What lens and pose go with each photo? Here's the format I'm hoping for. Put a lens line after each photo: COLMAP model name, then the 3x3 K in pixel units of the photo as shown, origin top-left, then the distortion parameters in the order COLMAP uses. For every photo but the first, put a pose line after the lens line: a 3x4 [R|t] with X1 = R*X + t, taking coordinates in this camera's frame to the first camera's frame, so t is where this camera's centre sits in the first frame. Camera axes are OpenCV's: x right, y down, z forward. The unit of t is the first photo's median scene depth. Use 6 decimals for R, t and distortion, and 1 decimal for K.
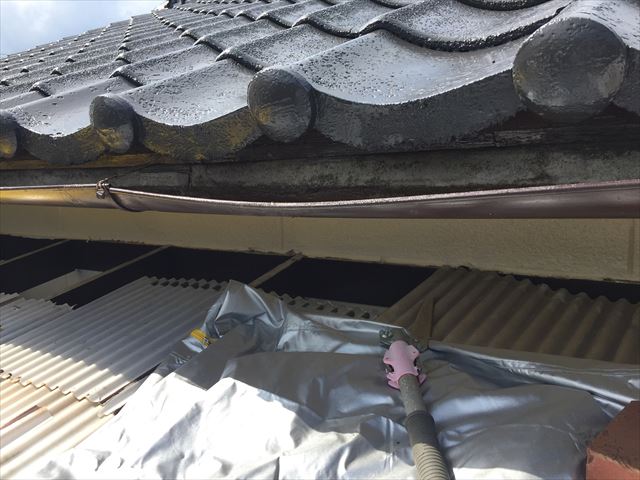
lens RADIAL K [[525.0, 0, 320.0], [0, 525.0, 240.0], [0, 0, 1]] dist [-0.052010, 0.001340]
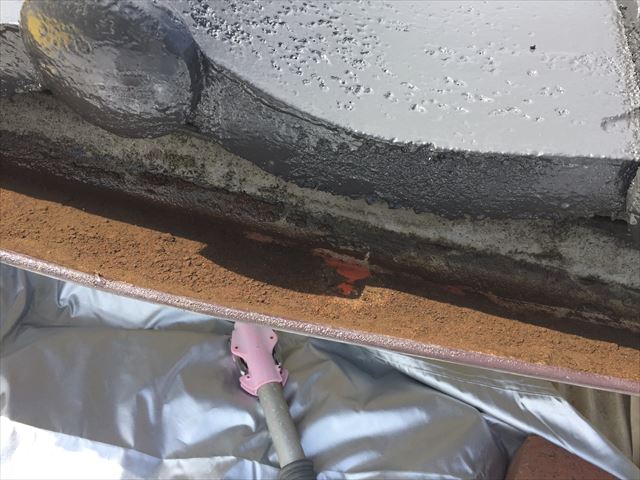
lens RADIAL K [[553.5, 0, 320.0], [0, 553.5, 240.0], [0, 0, 1]] dist [0.004970, 0.003771]
pose [[0.898536, -0.064822, 0.434088, -0.112202], [-0.141667, 0.893261, 0.426633, -0.304054], [-0.415409, -0.444841, 0.793443, 0.429590]]
